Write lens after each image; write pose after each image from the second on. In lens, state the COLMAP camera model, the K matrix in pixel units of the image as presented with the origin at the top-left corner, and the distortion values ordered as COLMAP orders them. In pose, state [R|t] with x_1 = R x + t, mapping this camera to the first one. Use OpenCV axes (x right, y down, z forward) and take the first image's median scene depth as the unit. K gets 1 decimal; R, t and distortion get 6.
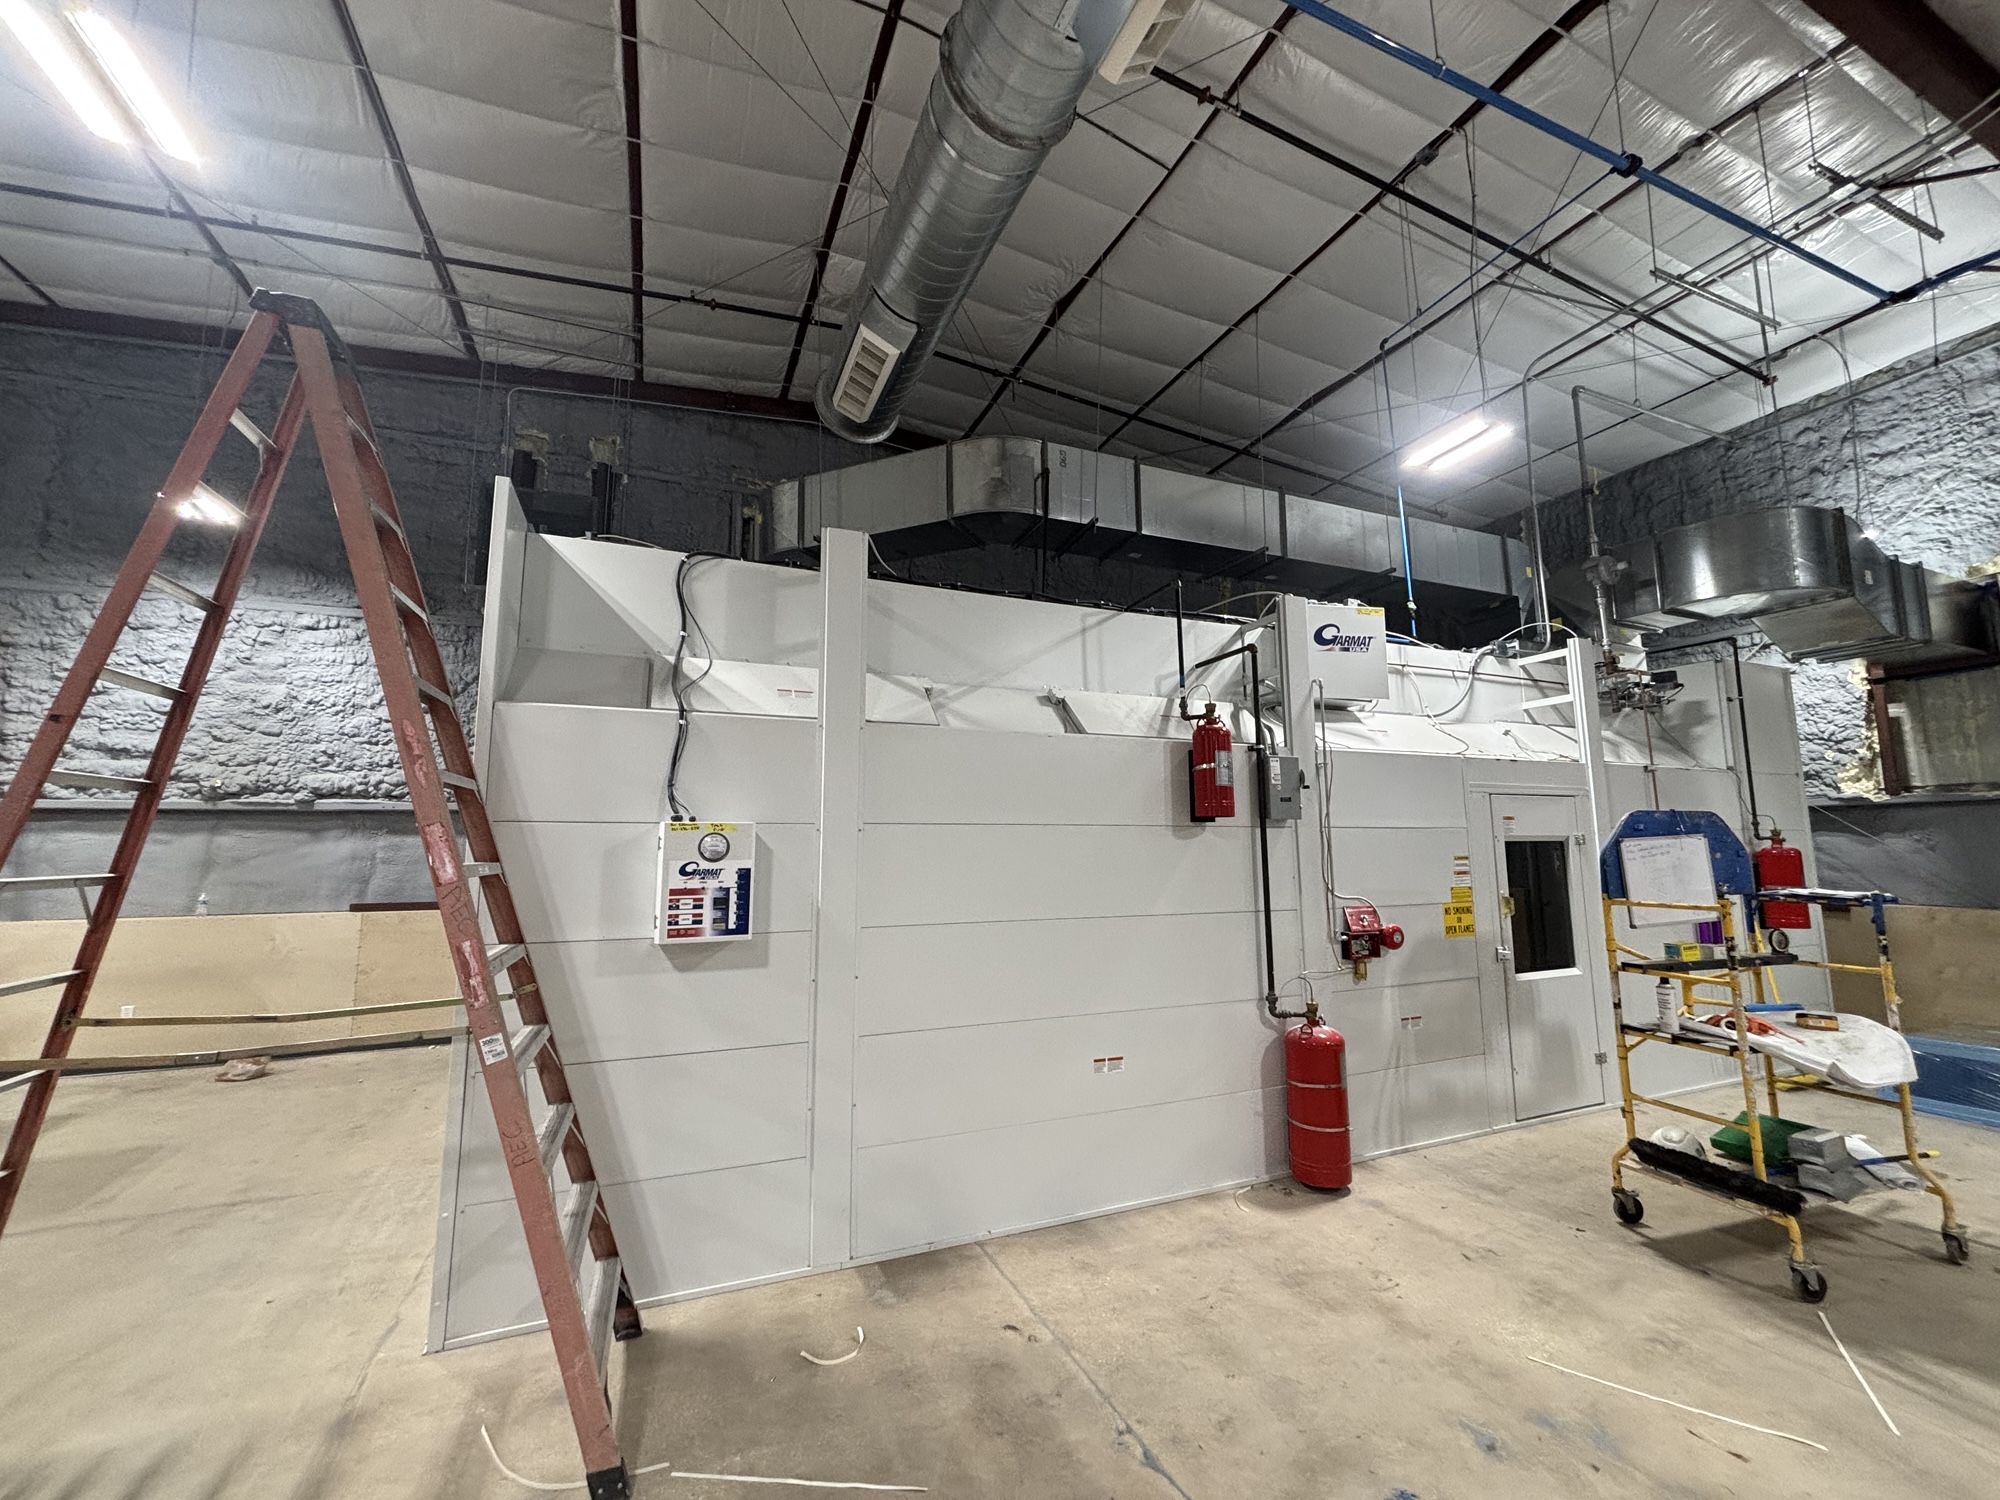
lens RADIAL K [[797.6, 0, 1000.8], [0, 797.6, 738.0], [0, 0, 1]] dist [-0.004502, -0.000249]
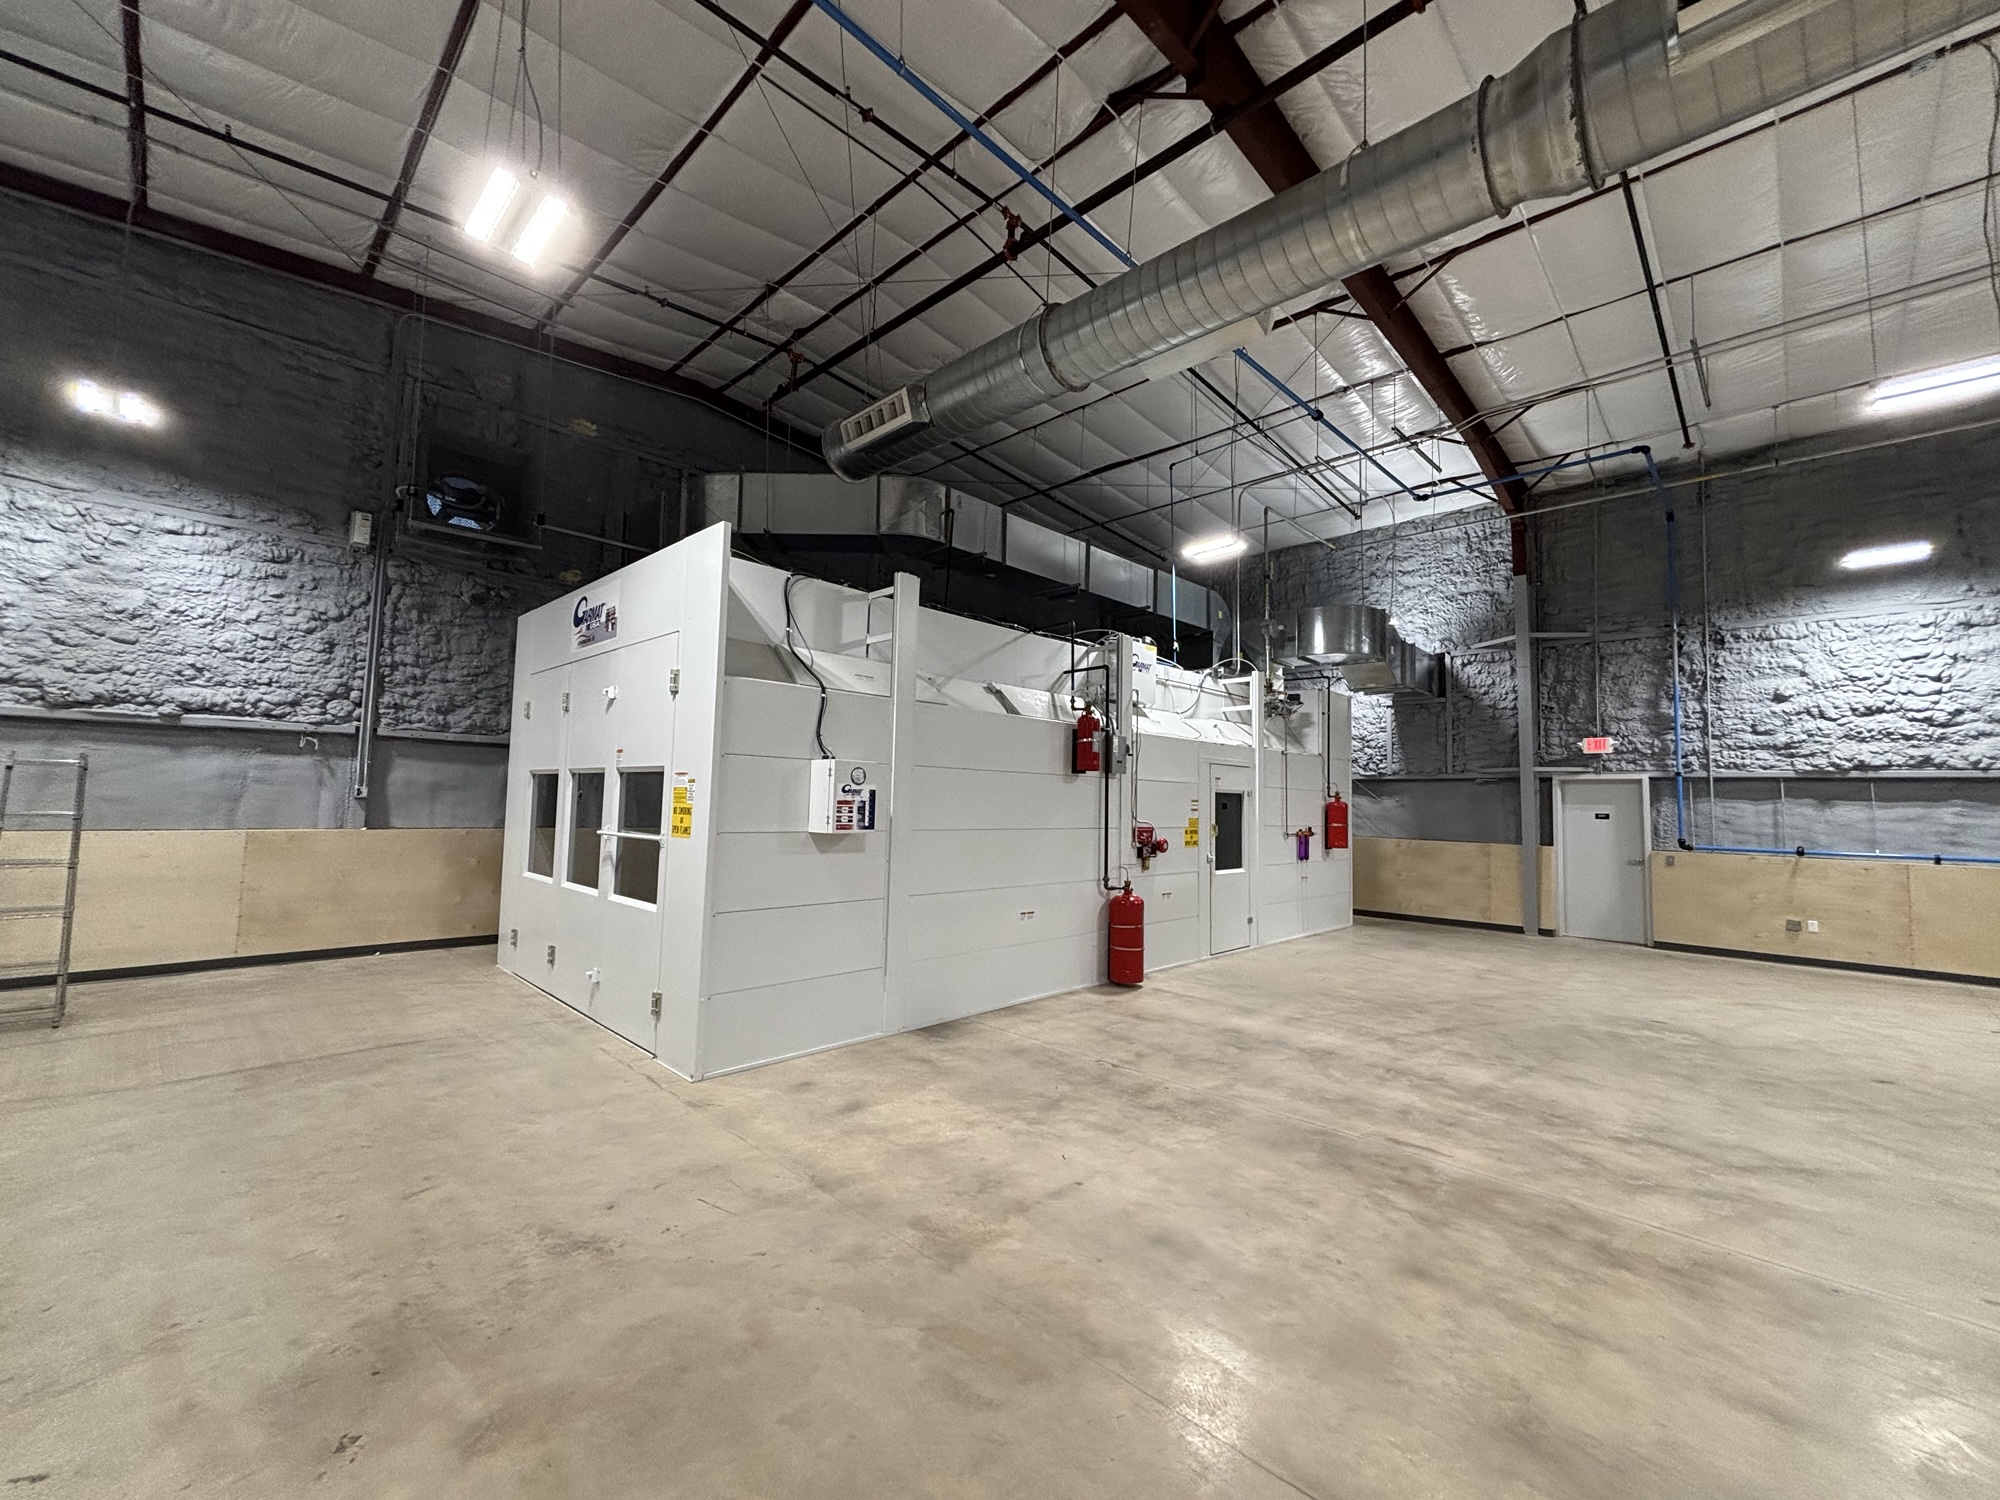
lens RADIAL K [[797.6, 0, 996.6], [0, 797.6, 732.8], [0, 0, 1]] dist [-0.004502, -0.000249]
pose [[0.922639, 0.059424, 0.381058, -0.361564], [-0.079897, 0.996074, 0.038120, -0.017430], [-0.377297, -0.065616, 0.923765, -0.300212]]
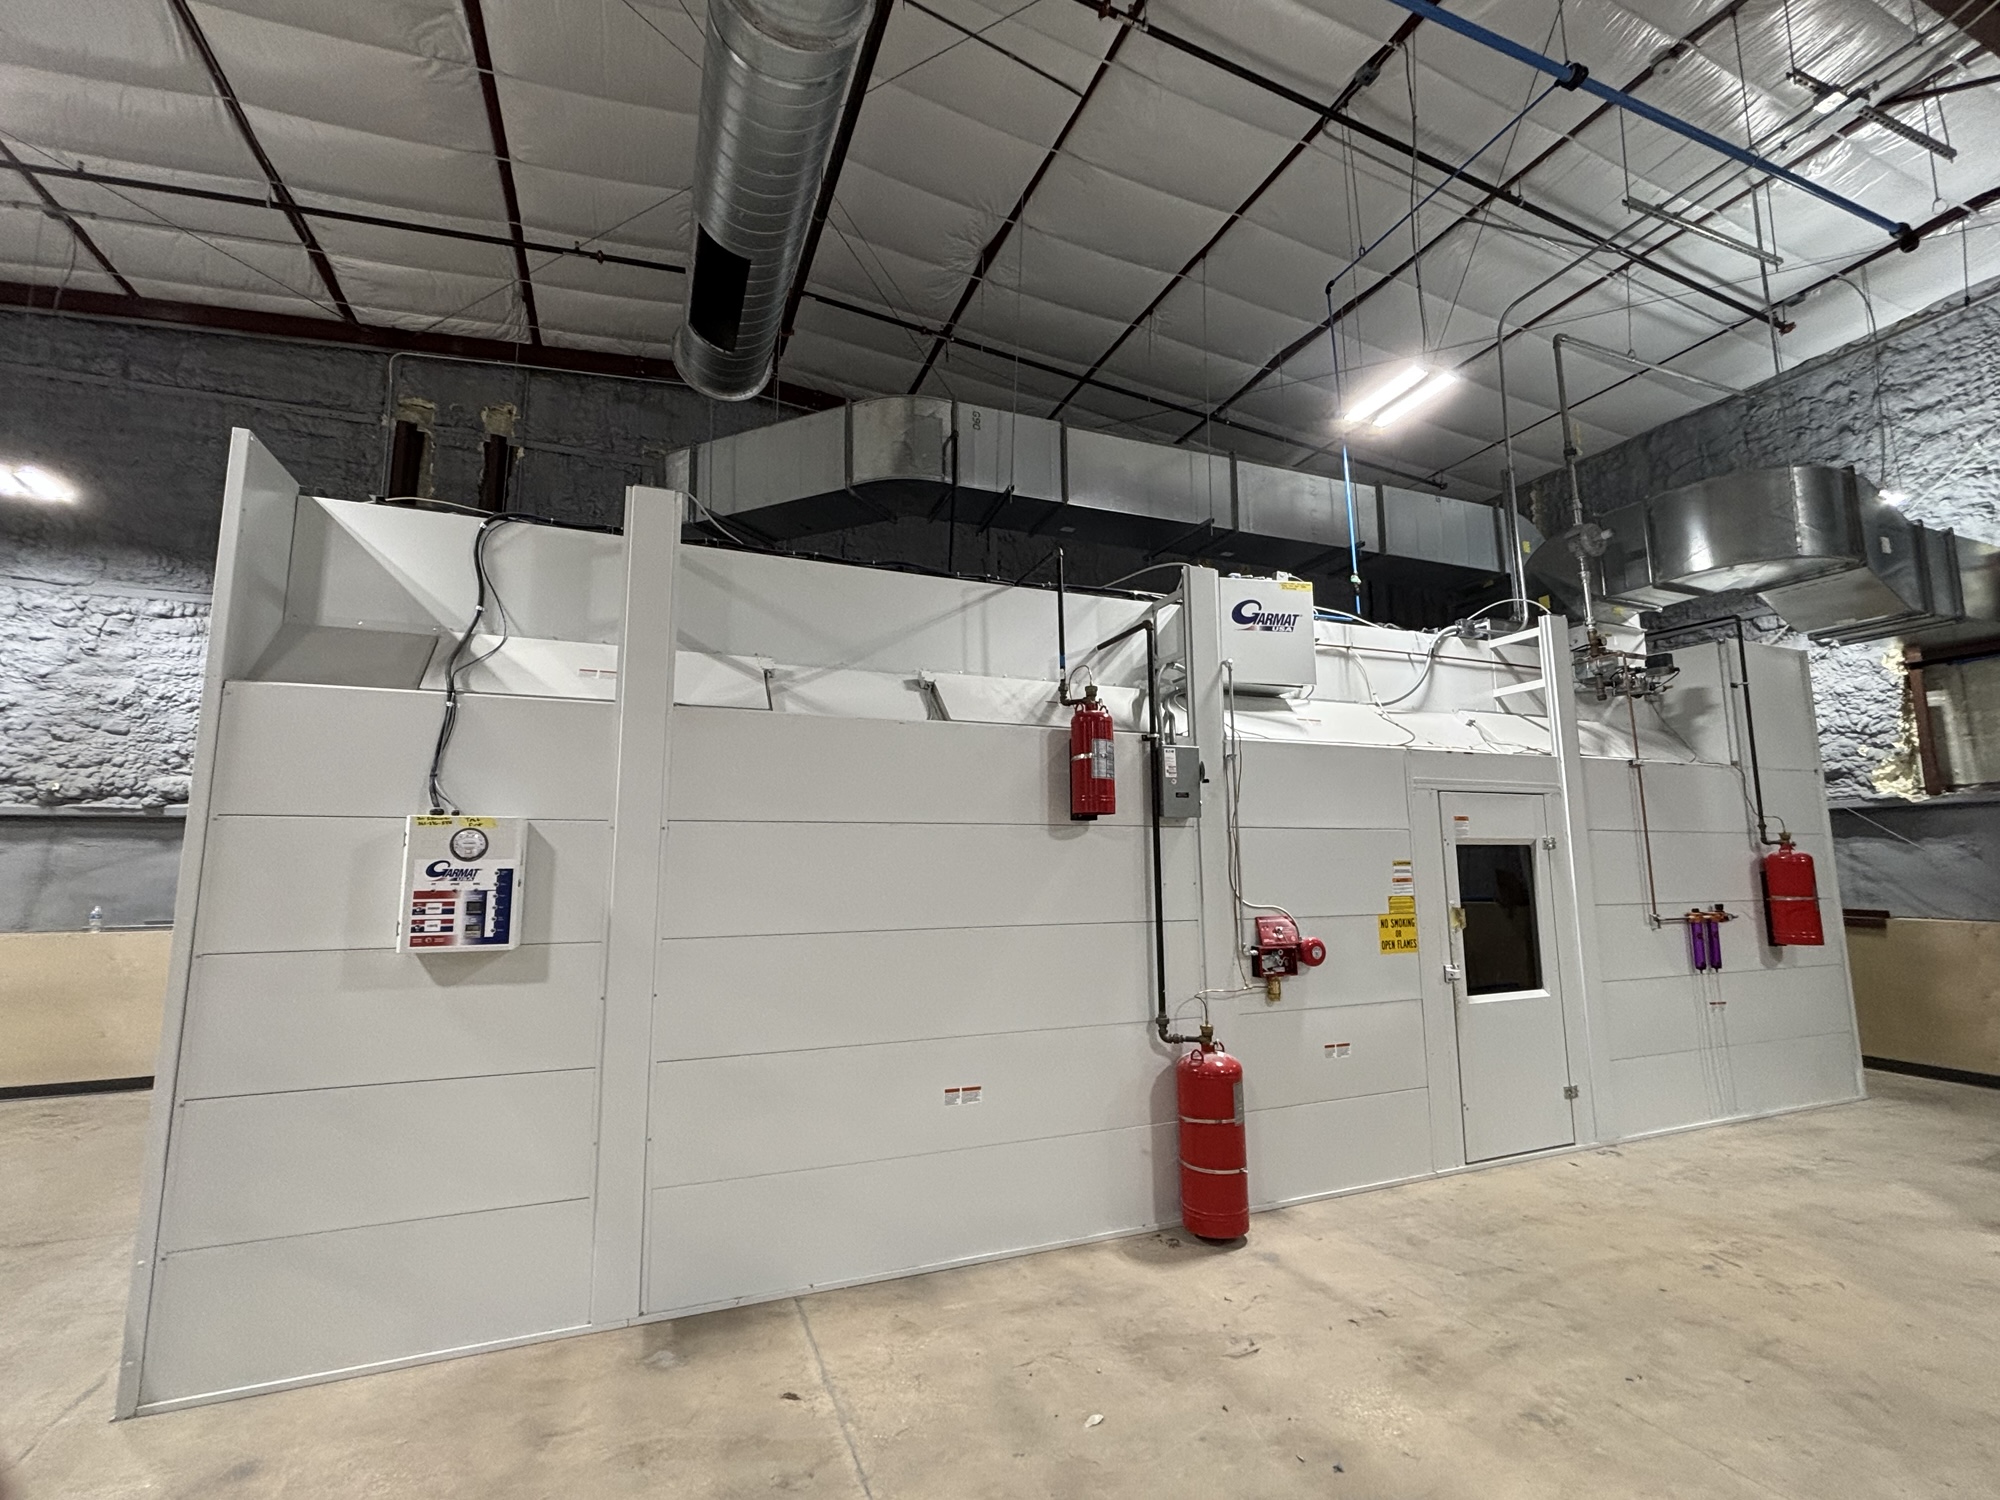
lens RADIAL K [[875.1, 0, 1000.8], [0, 875.1, 736.8], [0, 0, 1]] dist [-0.004041, -0.000142]
pose [[0.999886, -0.003866, -0.014605, 0.120734], [0.003732, 0.999951, -0.009199, 0.014721], [0.014640, 0.009144, 0.999851, 0.020571]]
